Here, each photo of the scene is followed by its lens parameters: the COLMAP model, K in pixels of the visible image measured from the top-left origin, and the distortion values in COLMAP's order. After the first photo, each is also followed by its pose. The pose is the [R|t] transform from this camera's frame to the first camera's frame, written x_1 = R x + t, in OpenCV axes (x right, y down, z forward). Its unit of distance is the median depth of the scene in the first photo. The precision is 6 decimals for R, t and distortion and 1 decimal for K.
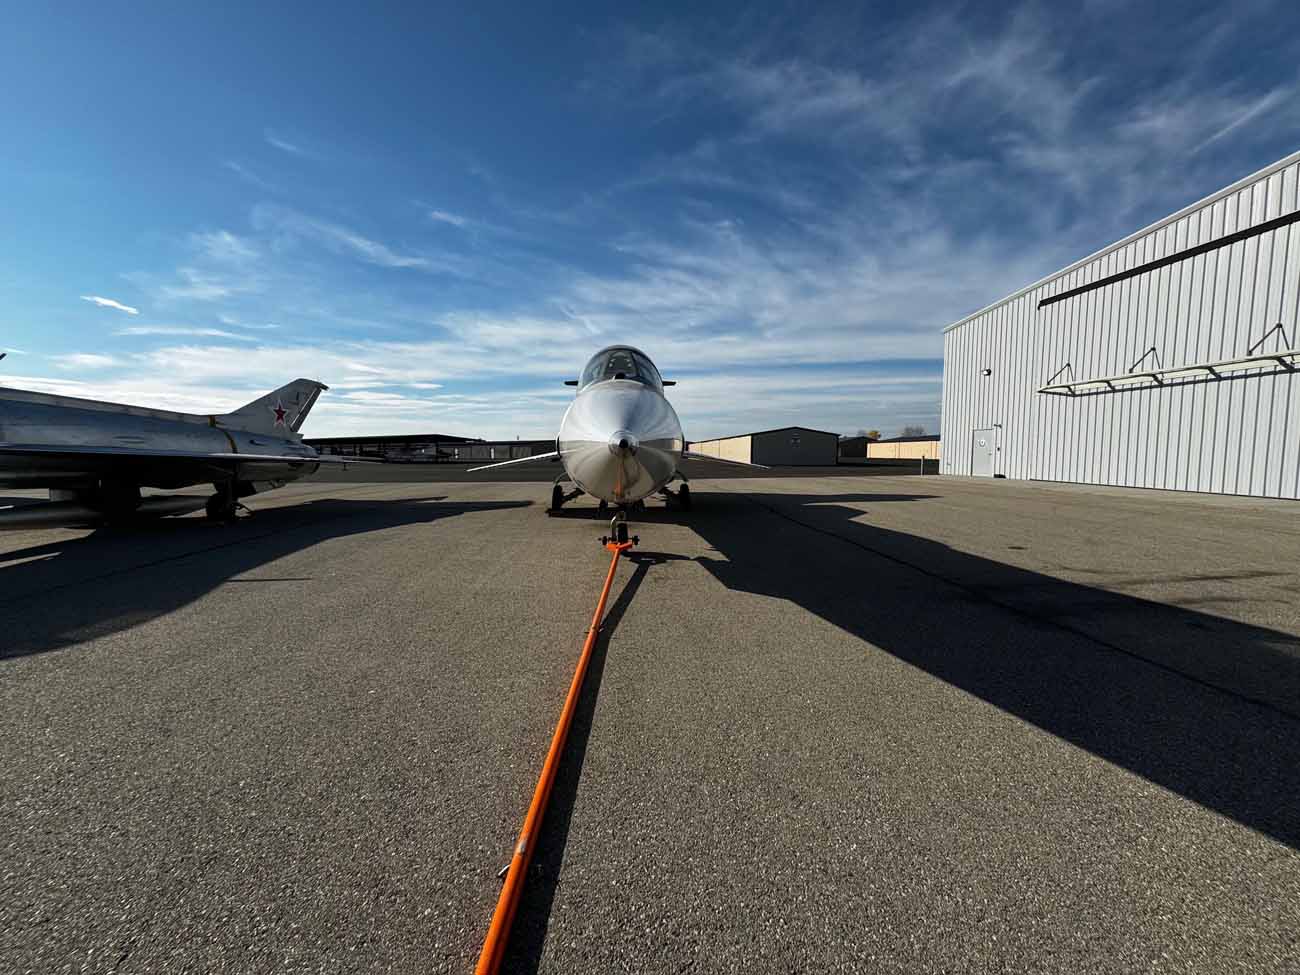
lens RADIAL K [[505.1, 0, 657.9], [0, 505.1, 487.6], [0, 0, 1]] dist [-0.010976, 0.001560]
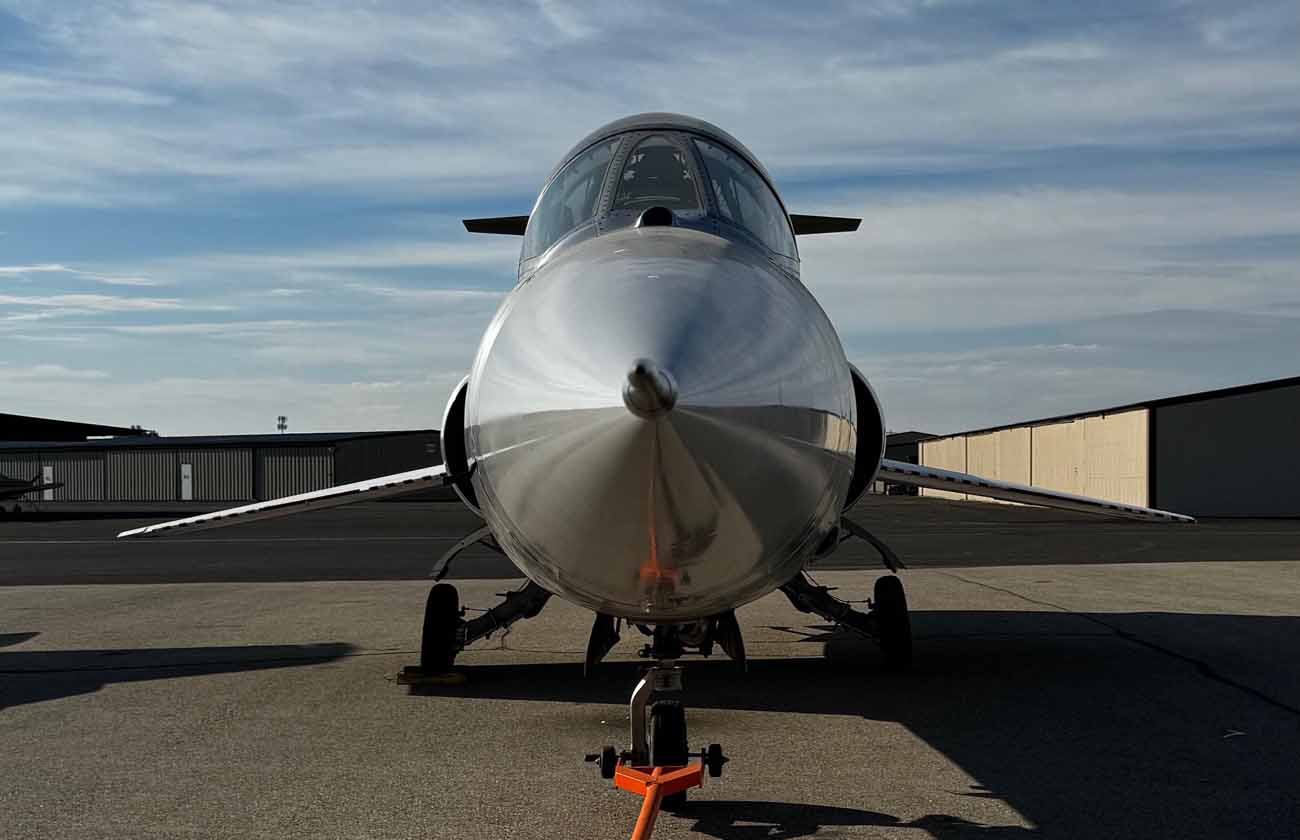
lens RADIAL K [[1927.6, 0, 741.6], [0, 1927.6, 449.1], [0, 0, 1]] dist [0.099112, 0.000000]
pose [[0.999370, -0.005600, -0.035048, 0.005622], [0.002650, 0.996492, -0.083642, 0.008278], [0.035393, 0.083496, 0.995879, -0.057789]]
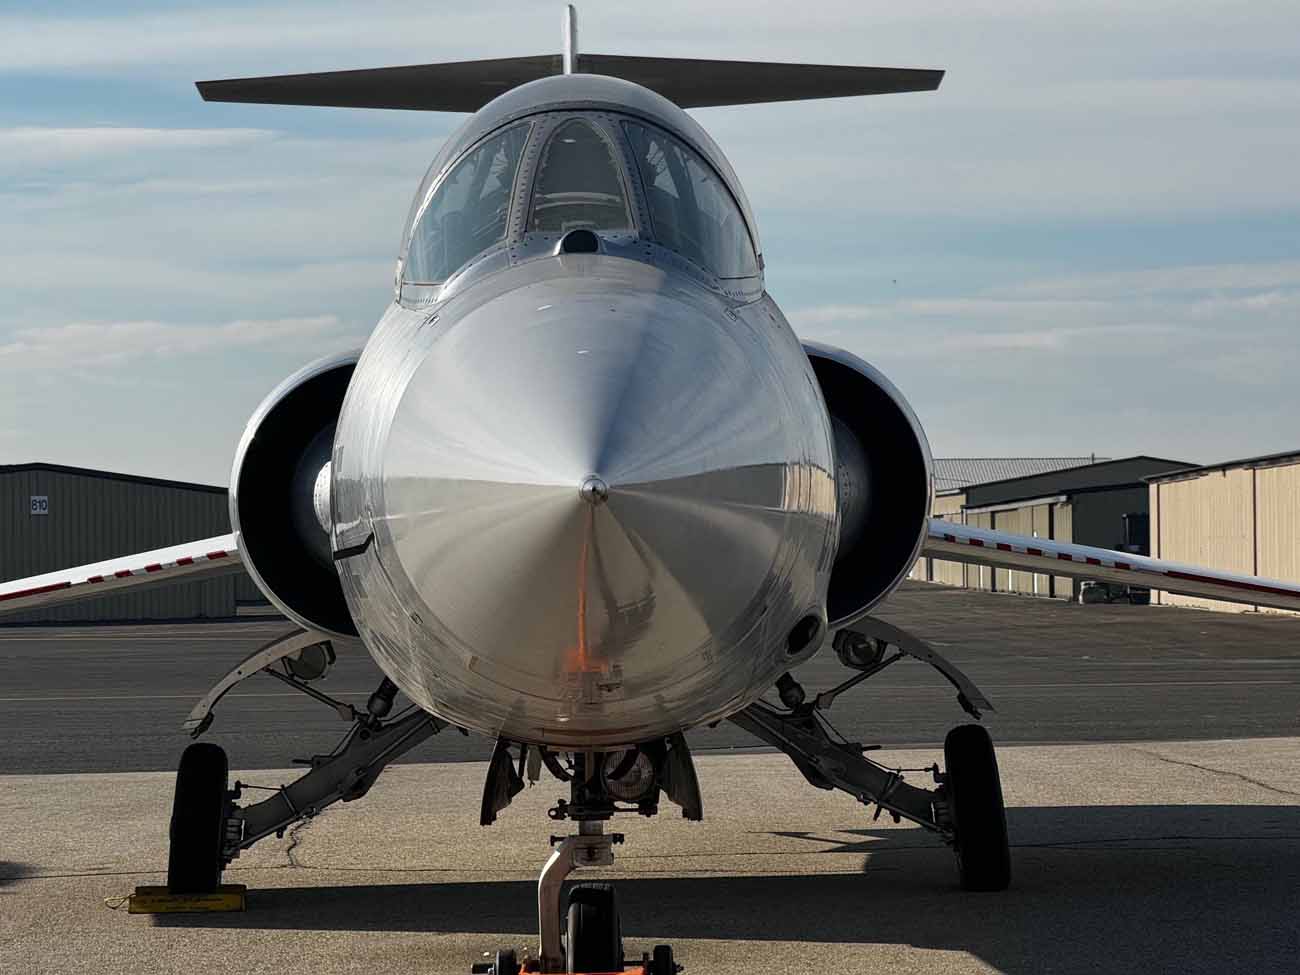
lens RADIAL K [[4685.5, 0, 652.0], [0, 4685.5, 491.2], [0, 0, 1]] dist [0.623815, 0.000000]
pose [[0.998307, -0.013831, -0.056489, 0.027553], [0.008965, 0.996296, -0.085516, 0.034562], [0.057462, 0.084865, 0.994734, -0.396467]]
